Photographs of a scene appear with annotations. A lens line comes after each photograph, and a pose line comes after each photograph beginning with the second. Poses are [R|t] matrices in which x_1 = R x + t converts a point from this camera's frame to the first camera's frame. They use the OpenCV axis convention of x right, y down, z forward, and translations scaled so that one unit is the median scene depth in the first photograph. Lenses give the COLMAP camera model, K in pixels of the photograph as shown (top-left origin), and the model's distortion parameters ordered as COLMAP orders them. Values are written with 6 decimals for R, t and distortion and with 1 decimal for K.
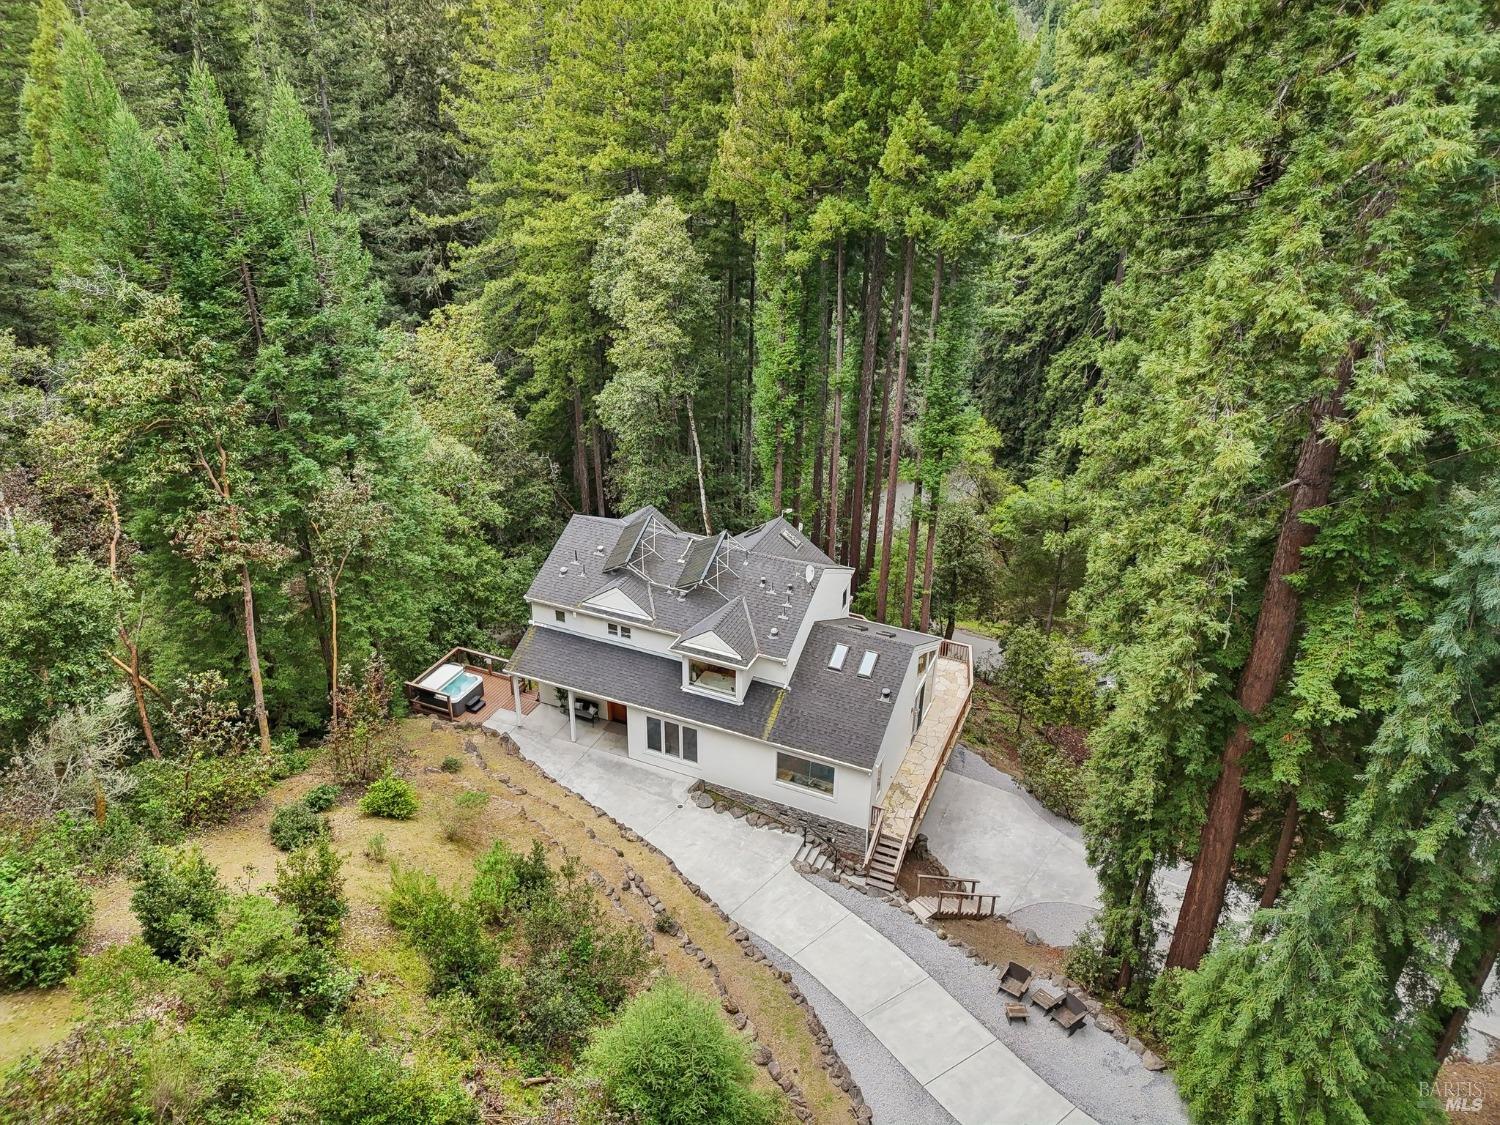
lens RADIAL K [[1122.4, 0, 750.0], [0, 1122.4, 562.5], [0, 0, 1]] dist [0.011607, 0.003704]
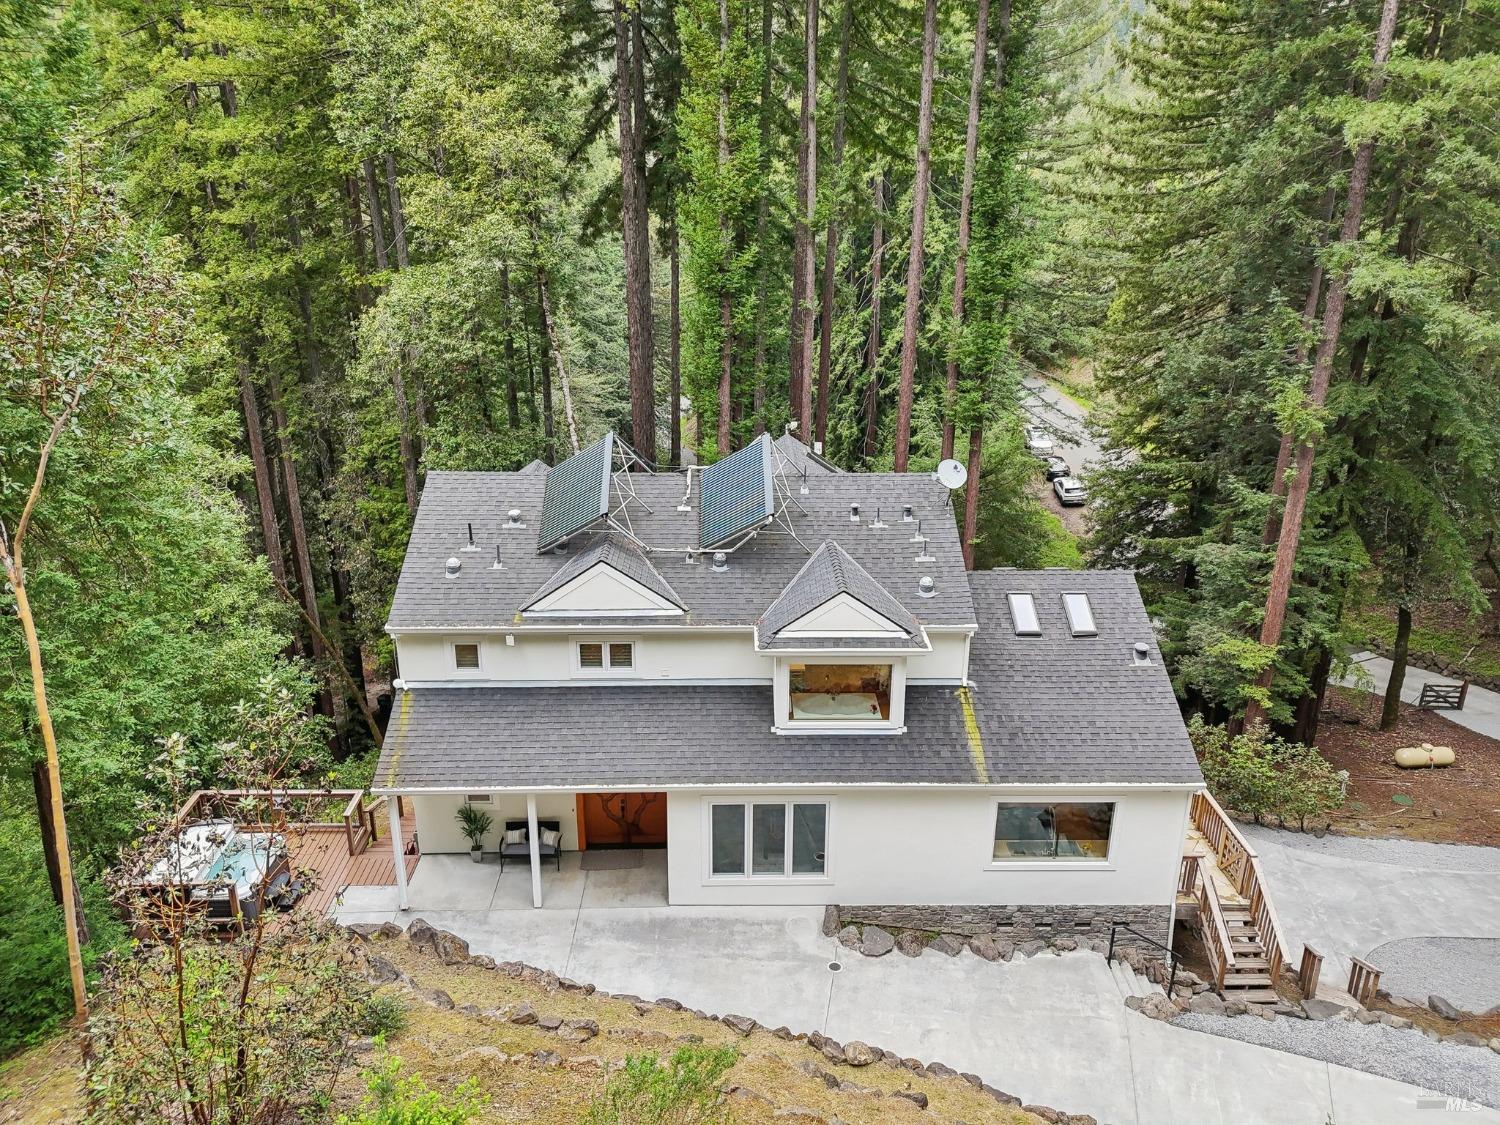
lens RADIAL K [[1122.4, 0, 750.0], [0, 1122.4, 562.5], [0, 0, 1]] dist [0.011607, 0.003704]
pose [[0.905509, -0.153033, 0.395770, -0.257883], [0.201380, 0.975958, -0.083375, 0.077794], [-0.373496, 0.155198, 0.914557, 0.530816]]
